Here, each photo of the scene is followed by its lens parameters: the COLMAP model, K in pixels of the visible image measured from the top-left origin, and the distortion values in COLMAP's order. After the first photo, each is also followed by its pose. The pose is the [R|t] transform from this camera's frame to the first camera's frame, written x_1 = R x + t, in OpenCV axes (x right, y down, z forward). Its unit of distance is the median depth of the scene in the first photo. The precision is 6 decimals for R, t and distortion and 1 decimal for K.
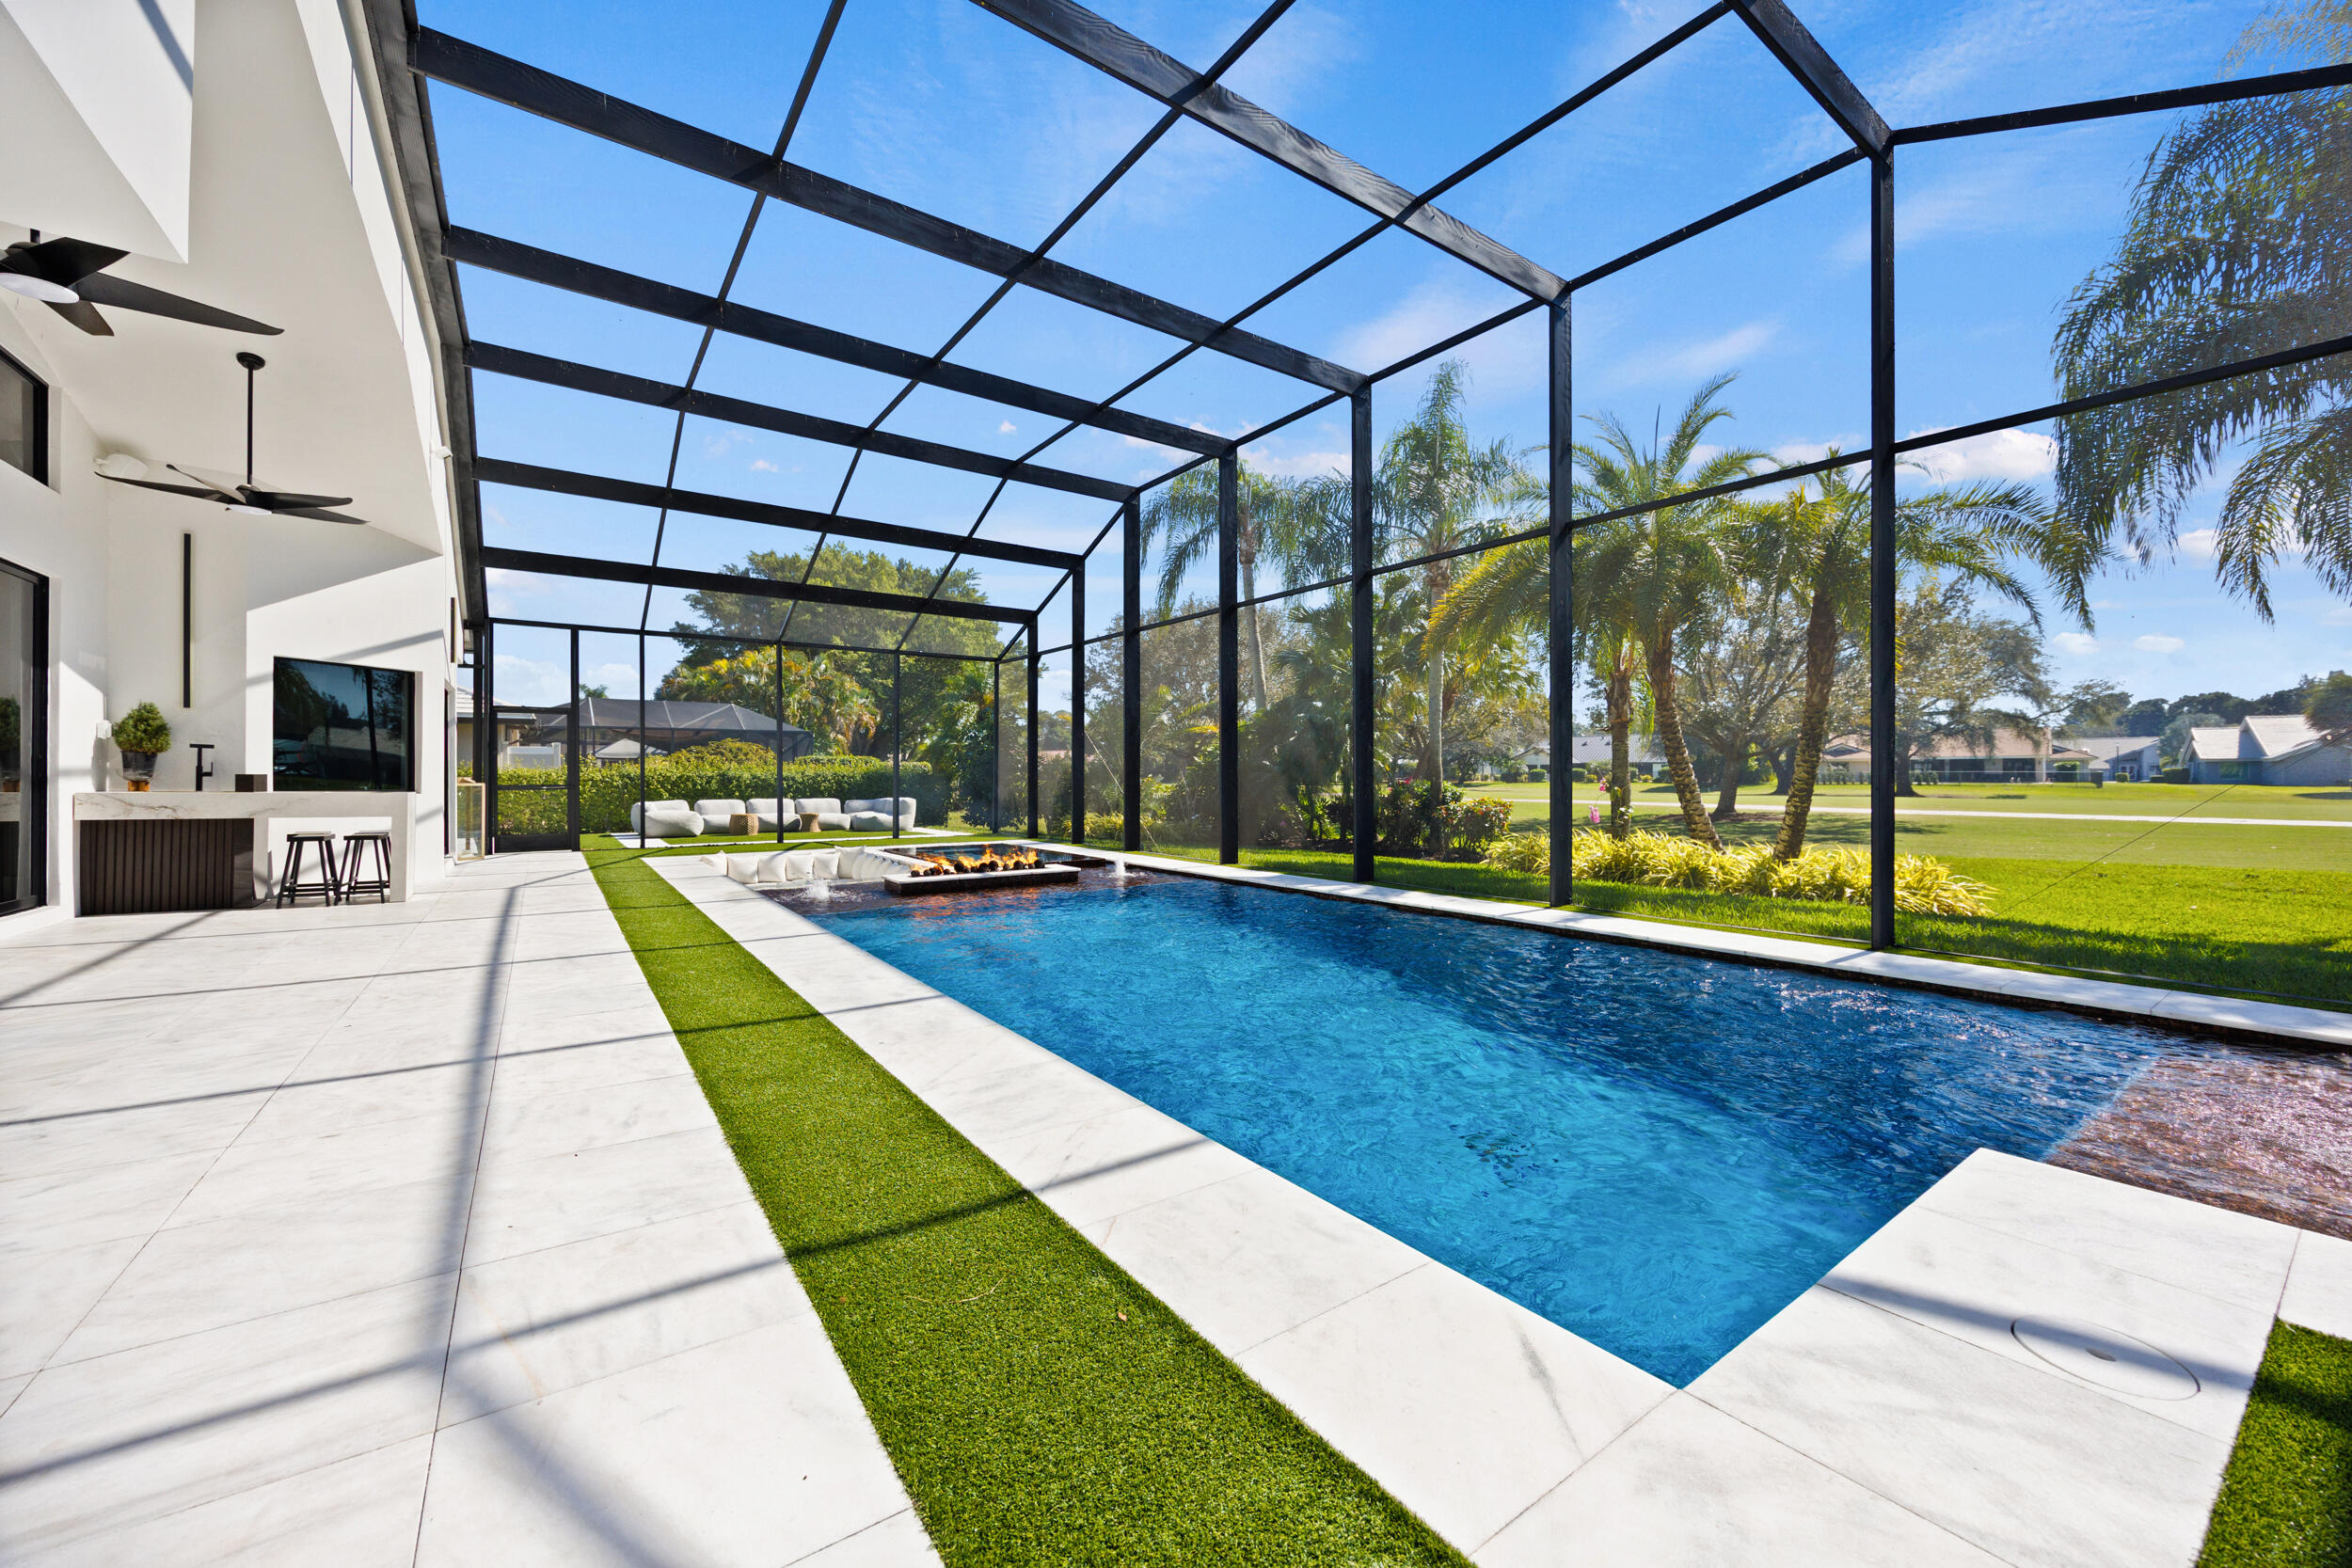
lens RADIAL K [[917.7, 0, 1184.1], [0, 917.7, 776.6], [0, 0, 1]] dist [-0.003050, -0.000239]
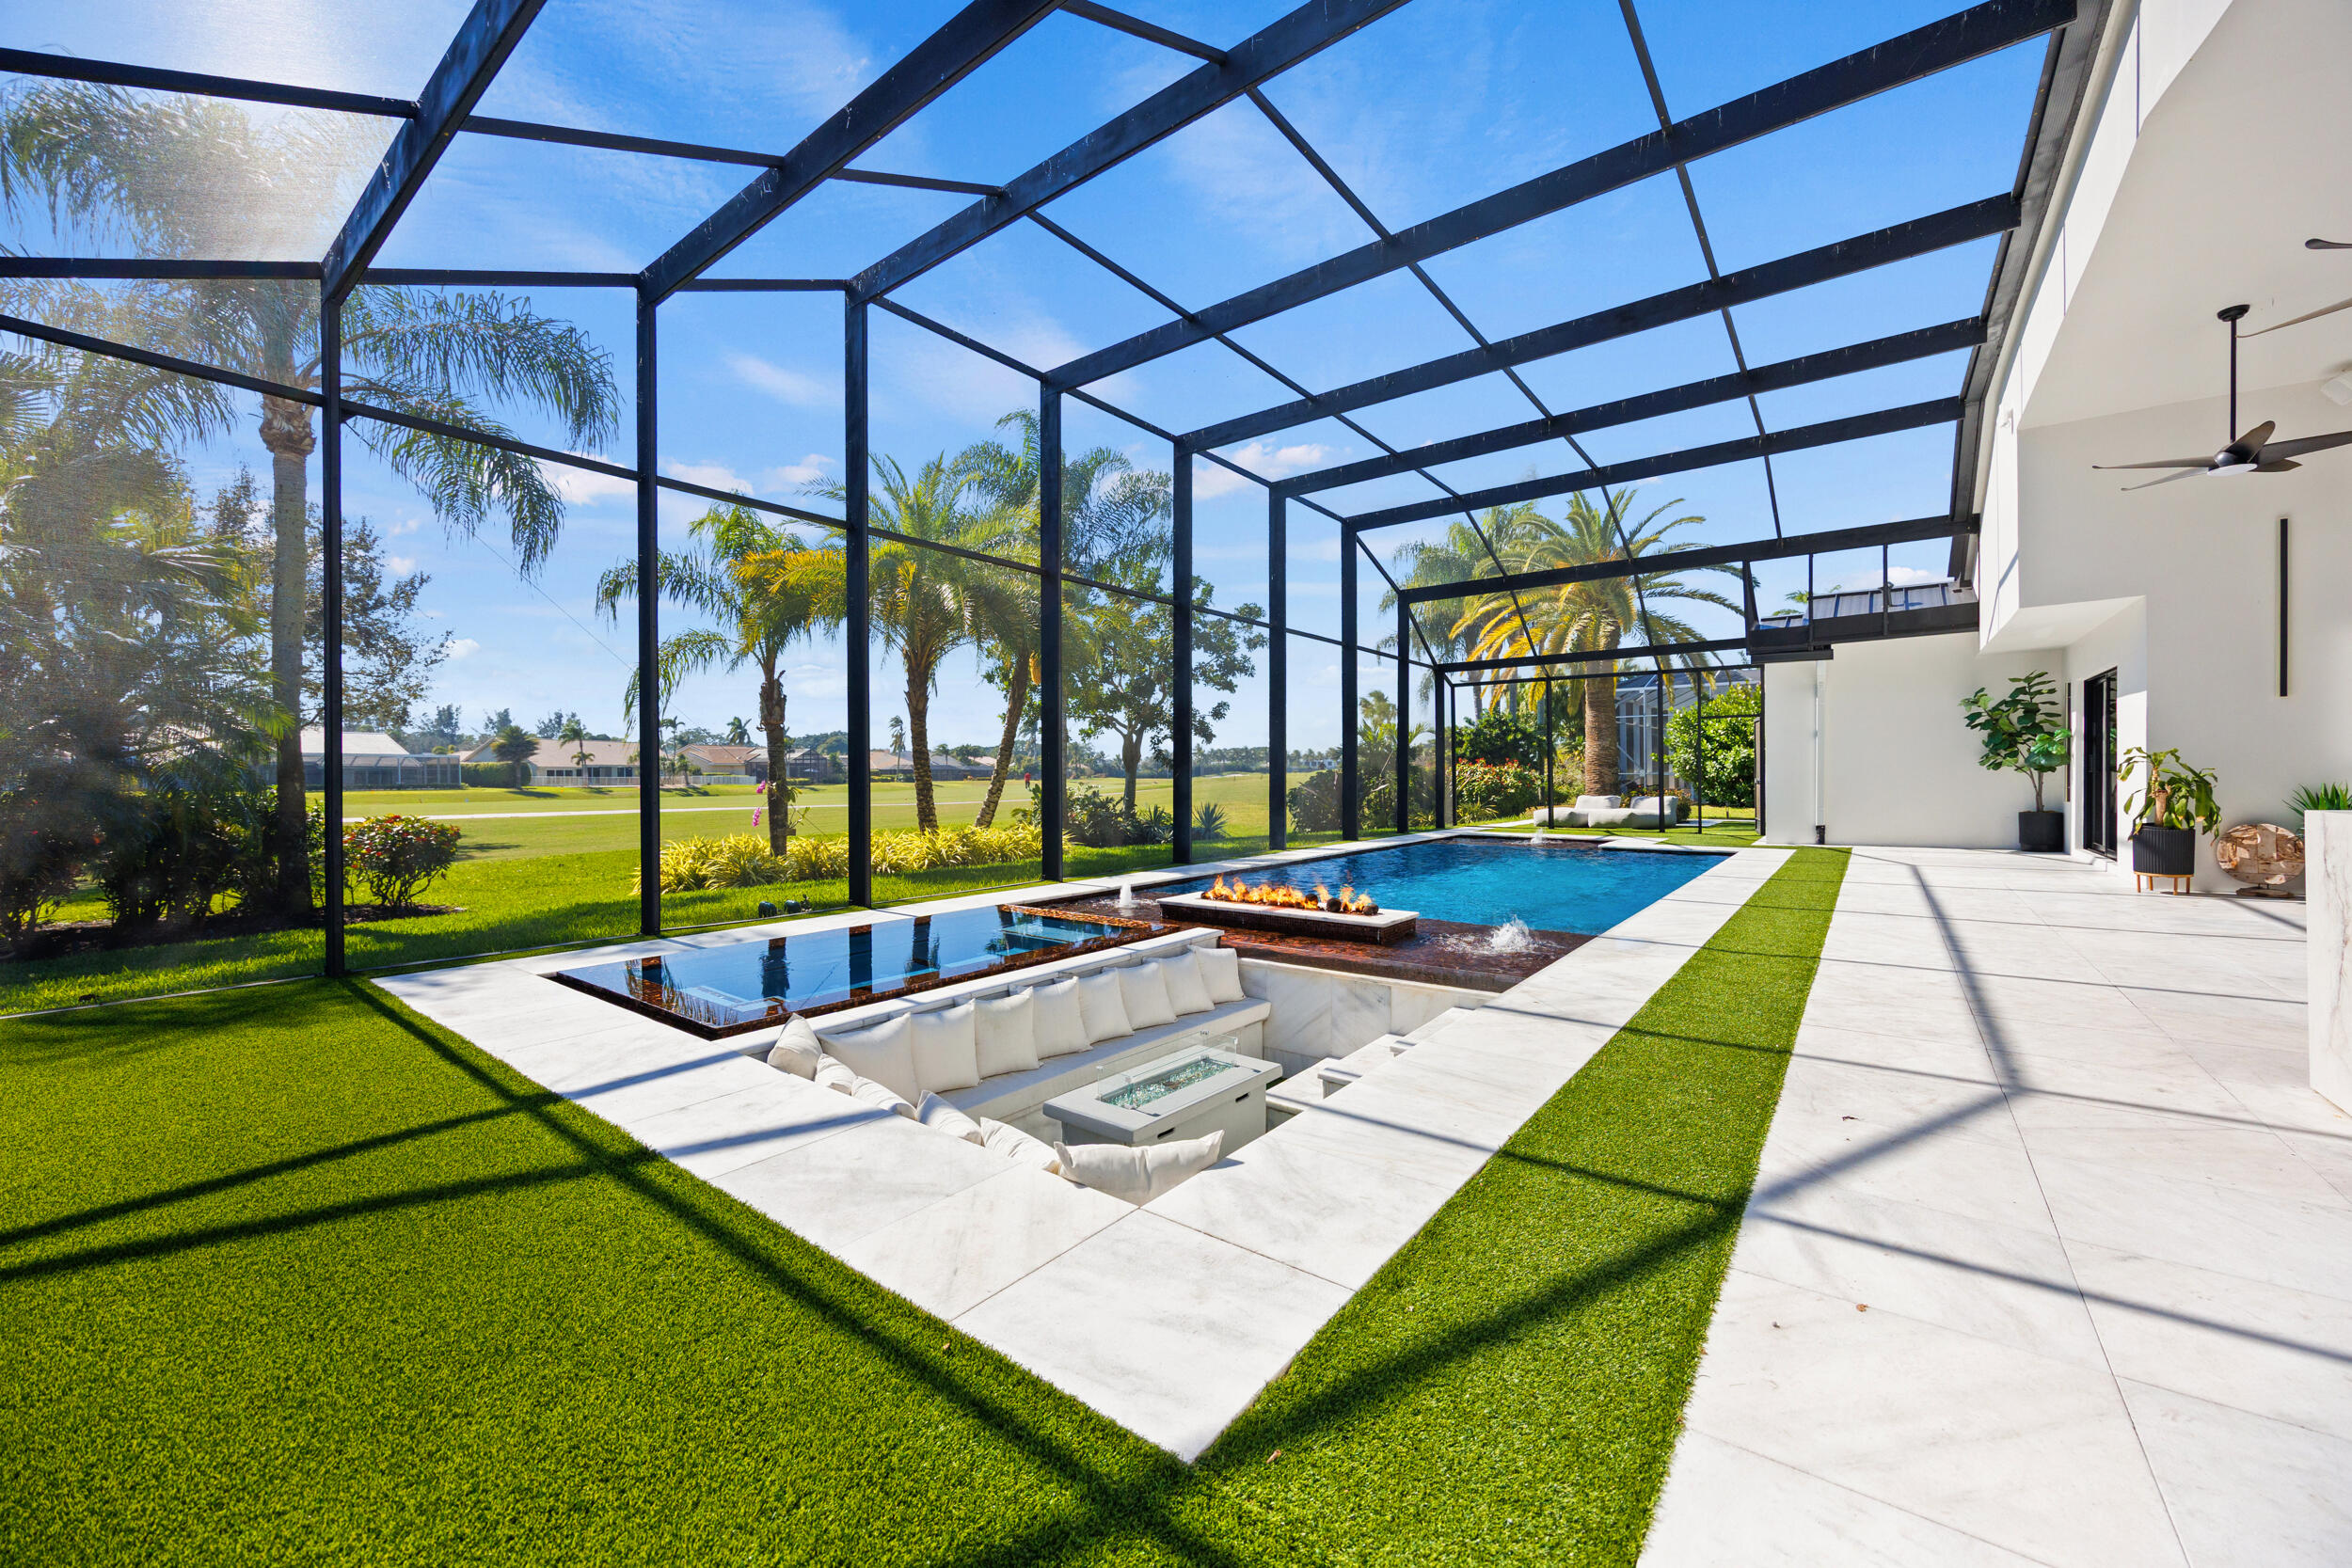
lens RADIAL K [[893.9, 0, 1172.4], [0, 893.9, 779.0], [0, 0, 1]] dist [-0.002194, -0.000330]
pose [[-0.289206, -0.001351, 0.957266, -0.500377], [0.007529, 0.999965, 0.003686, -0.000829], [-0.957237, 0.008273, -0.289186, 0.730994]]
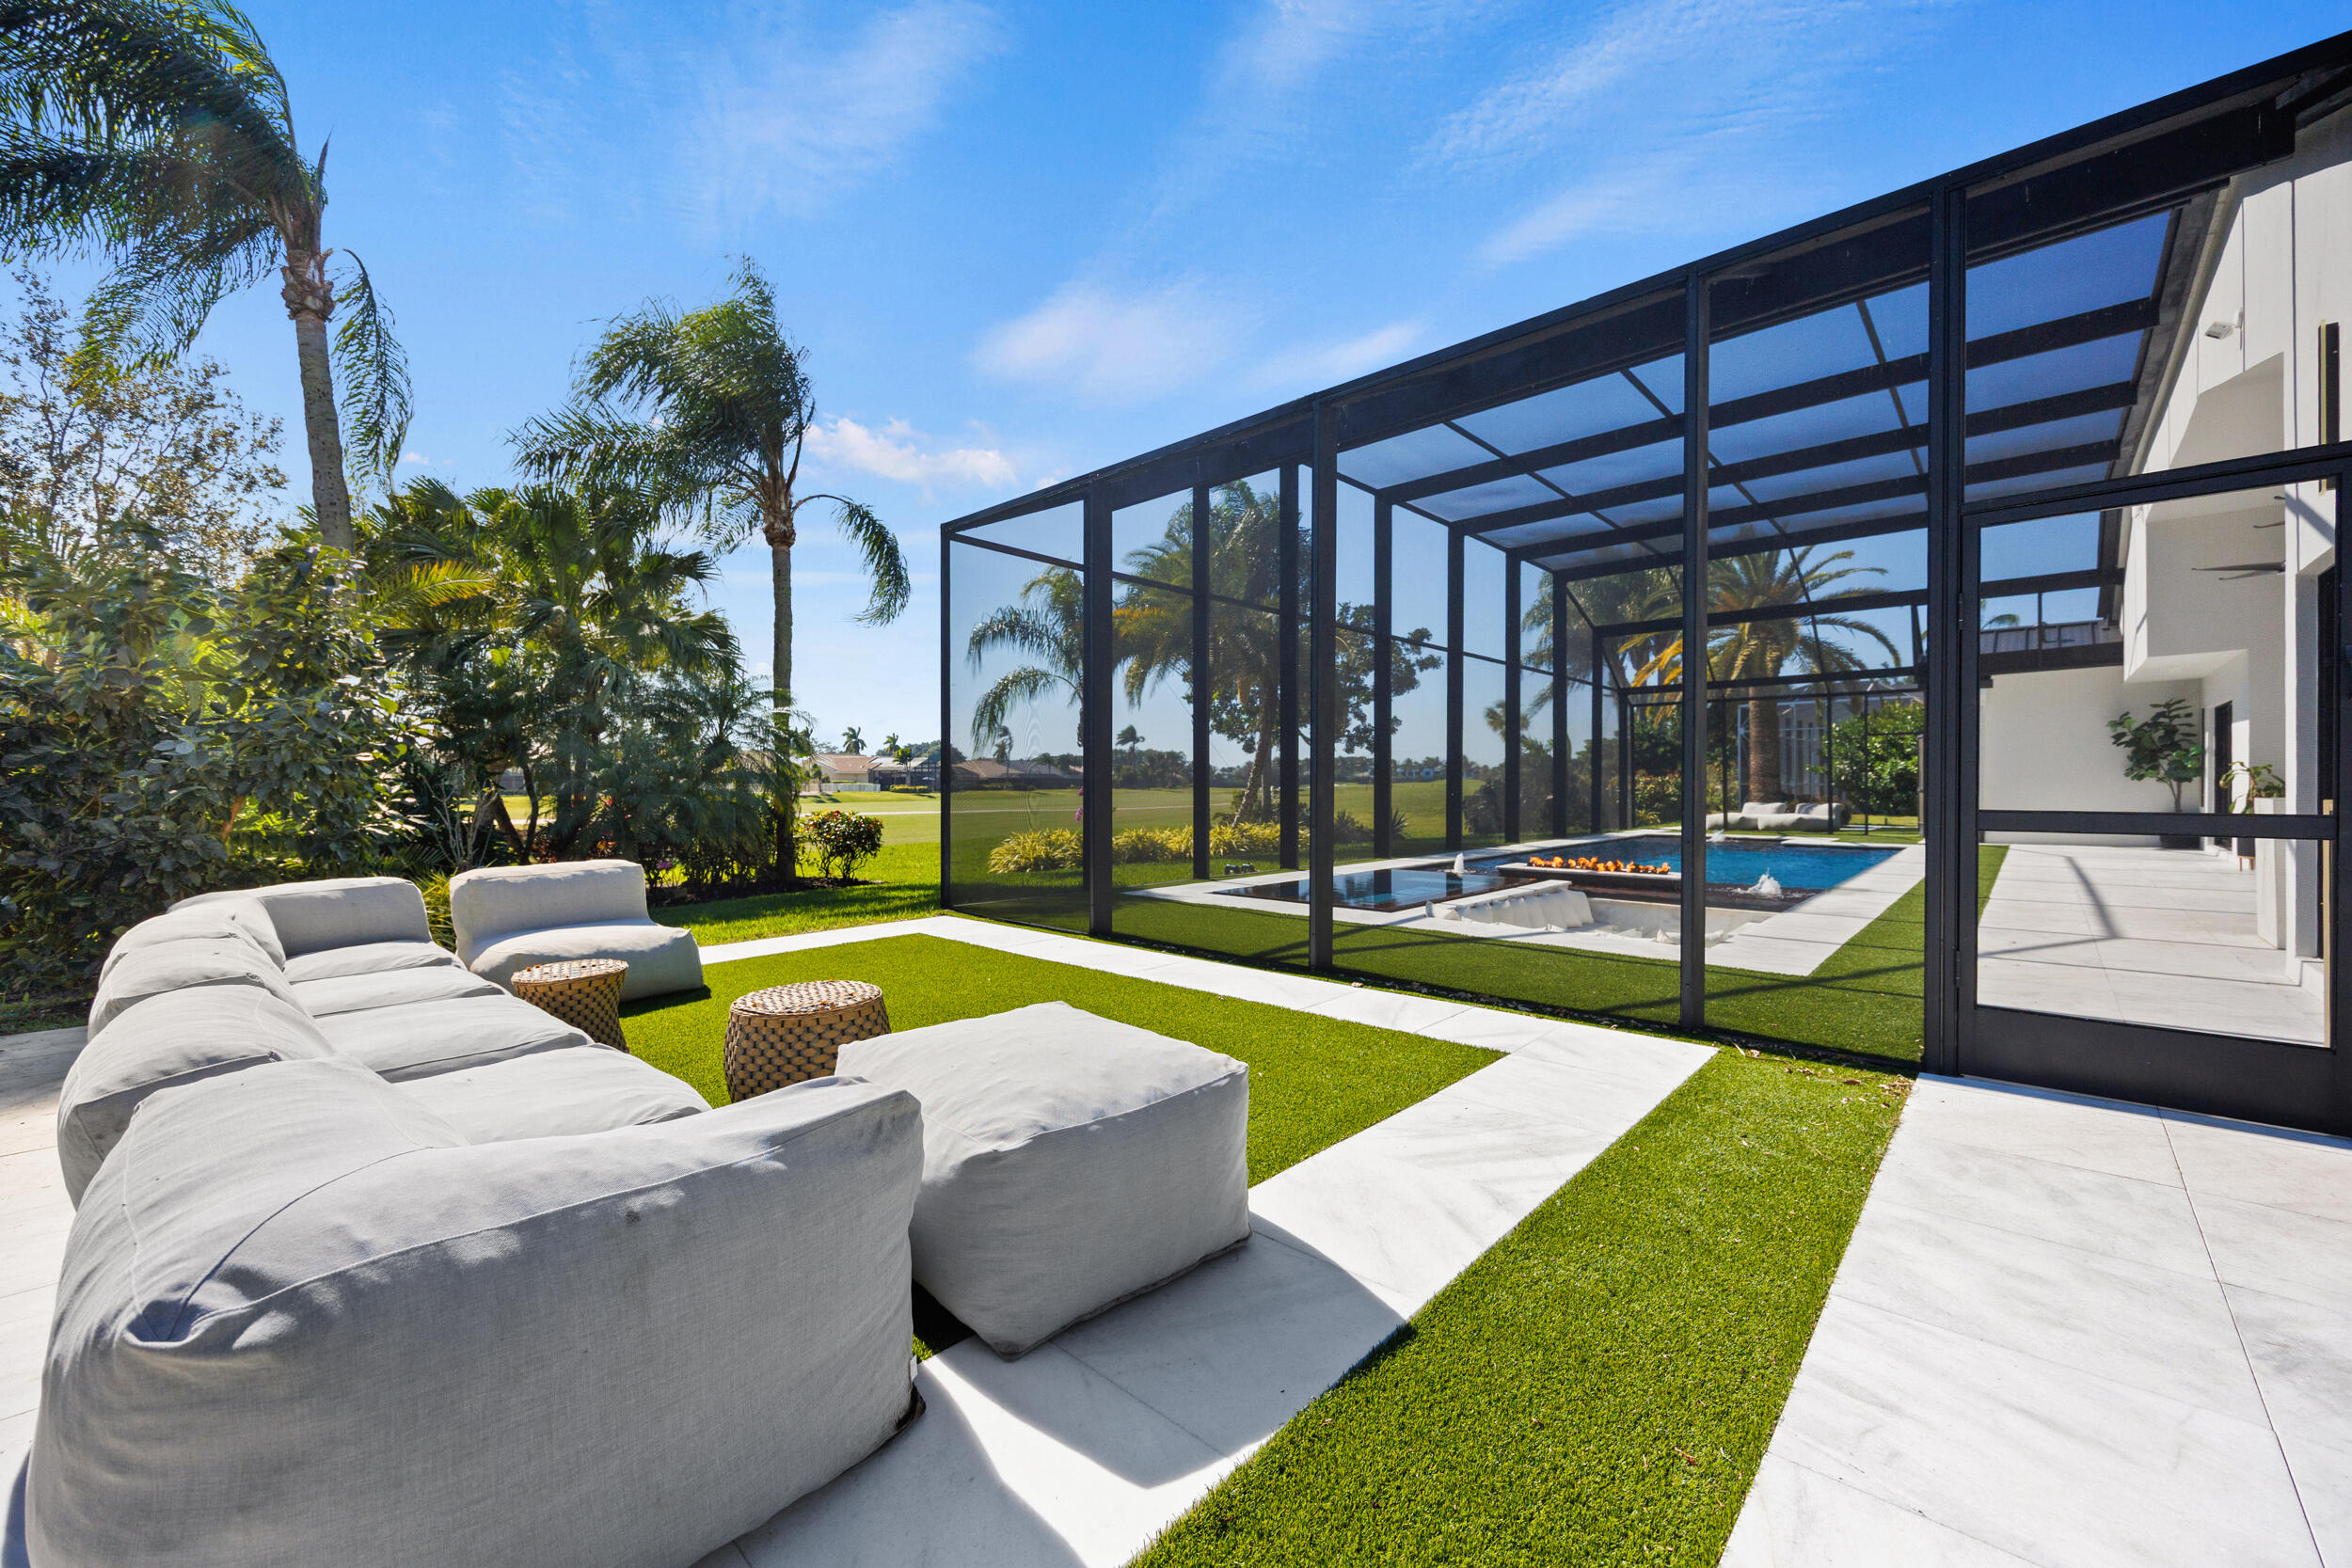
lens RADIAL K [[904.2, 0, 1172.3], [0, 904.2, 787.0], [0, 0, 1]] dist [-0.004436, -0.000192]
pose [[-0.194965, -0.000961, 0.980810, -0.659439], [0.003795, 0.999991, 0.001735, 0.000679], [-0.980803, 0.004060, -0.194960, 0.952707]]
